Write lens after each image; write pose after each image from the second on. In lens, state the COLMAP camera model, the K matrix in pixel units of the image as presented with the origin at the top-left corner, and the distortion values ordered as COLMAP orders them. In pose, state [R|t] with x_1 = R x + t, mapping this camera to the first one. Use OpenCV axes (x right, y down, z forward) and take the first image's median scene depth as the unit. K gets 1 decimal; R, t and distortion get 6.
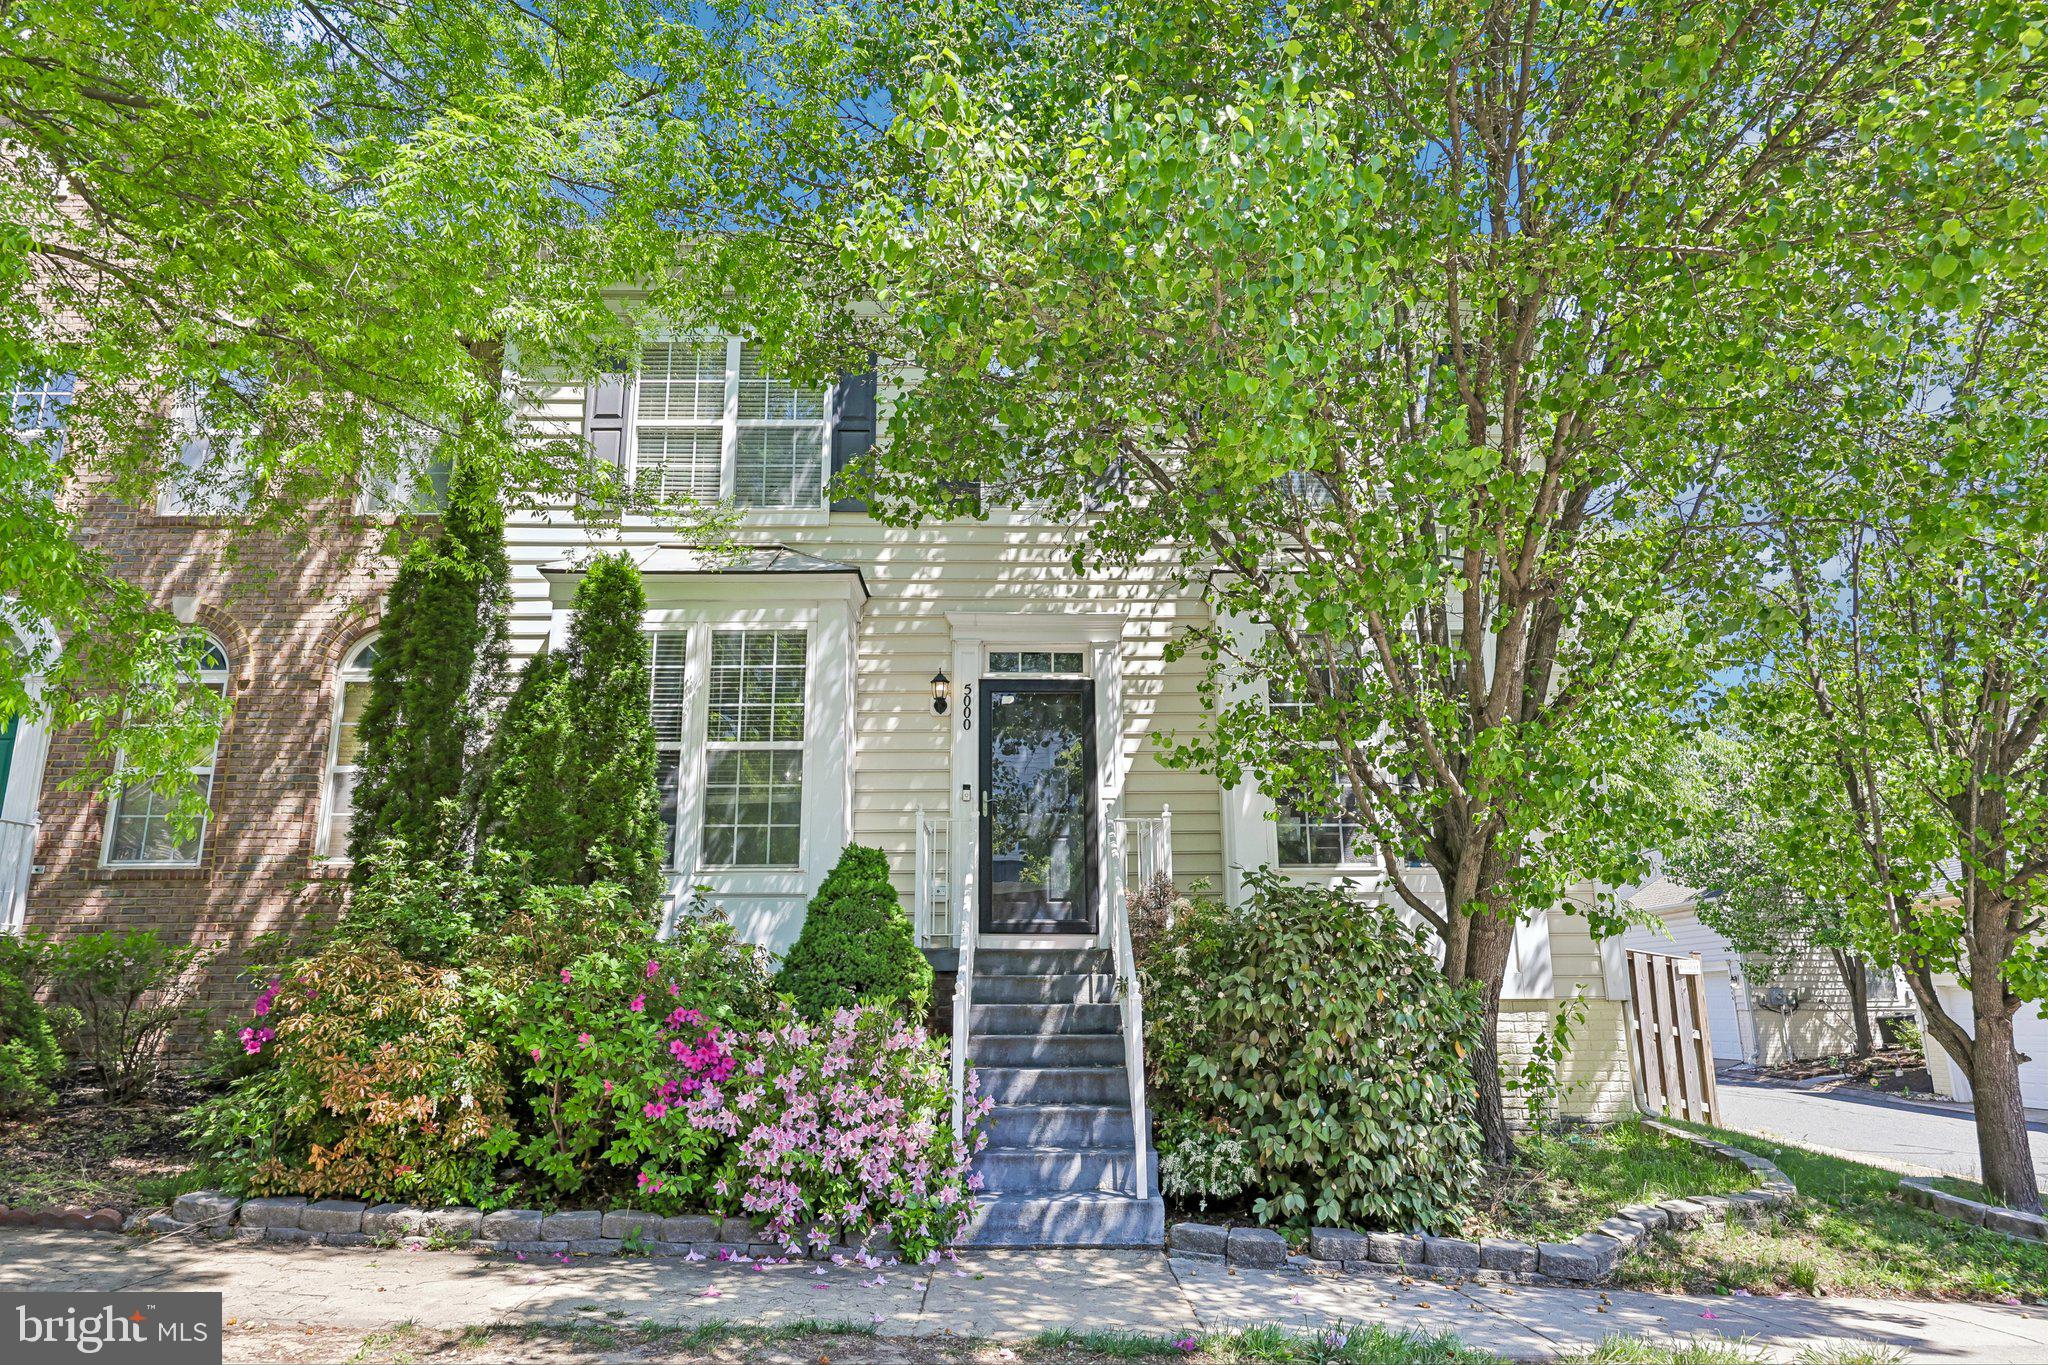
lens RADIAL K [[1351.6, 0, 1024.0], [0, 1351.6, 682.5], [0, 0, 1]] dist [0.001790, 0.001387]
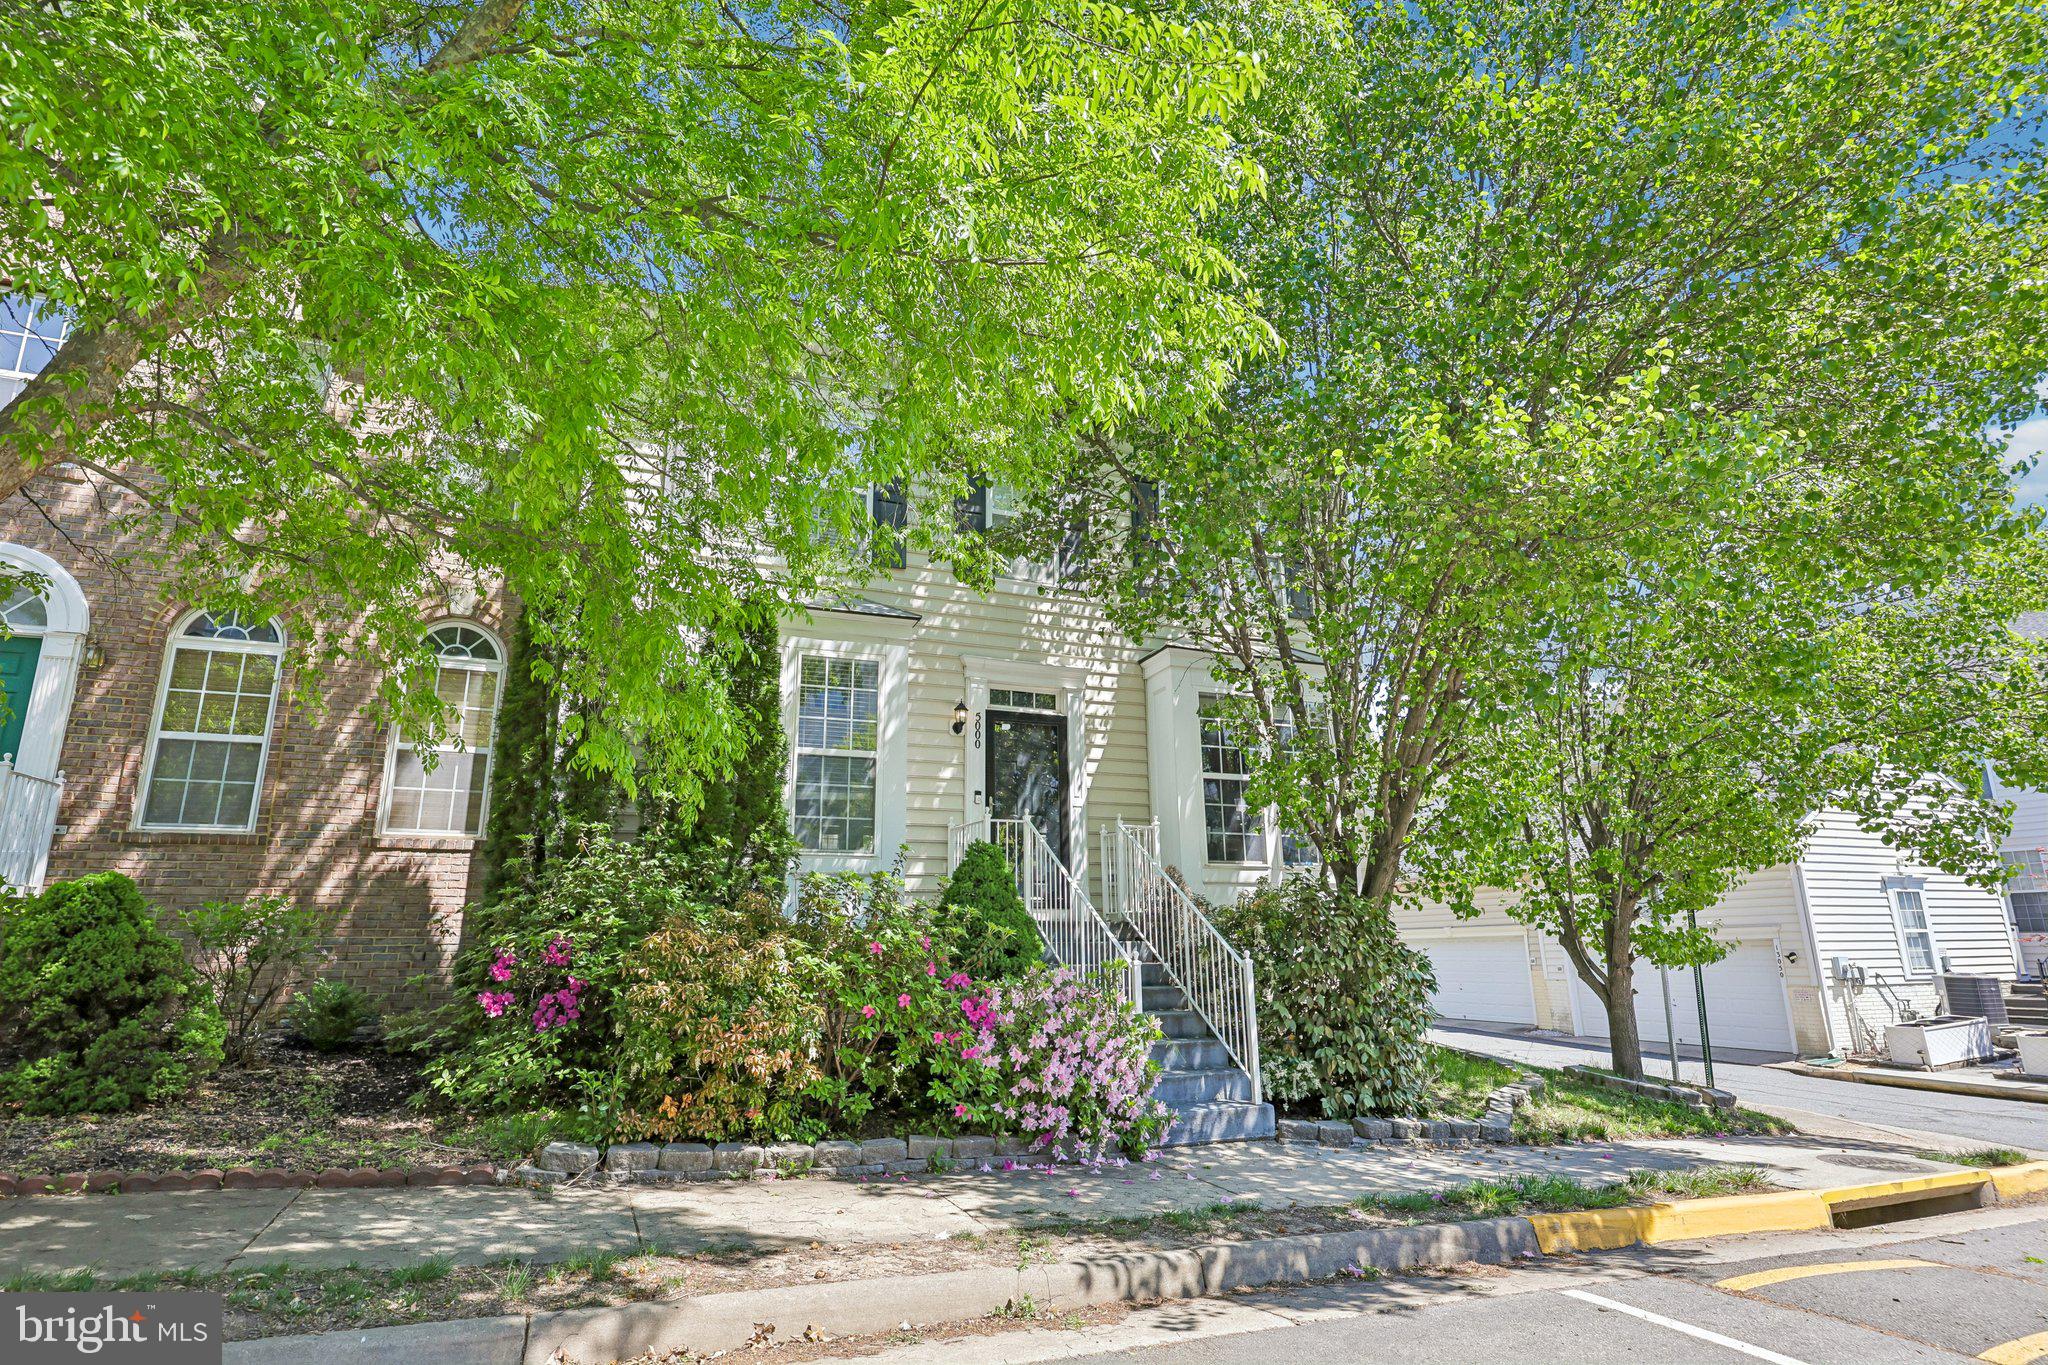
lens RADIAL K [[1082.2, 0, 1024.0], [0, 1082.2, 682.5], [0, 0, 1]] dist [0.001447, 0.000032]
pose [[0.930542, 0.084891, 0.356209, -0.374424], [-0.082700, 0.996345, -0.021406, -0.009156], [-0.356724, -0.009539, 0.934161, 0.020258]]
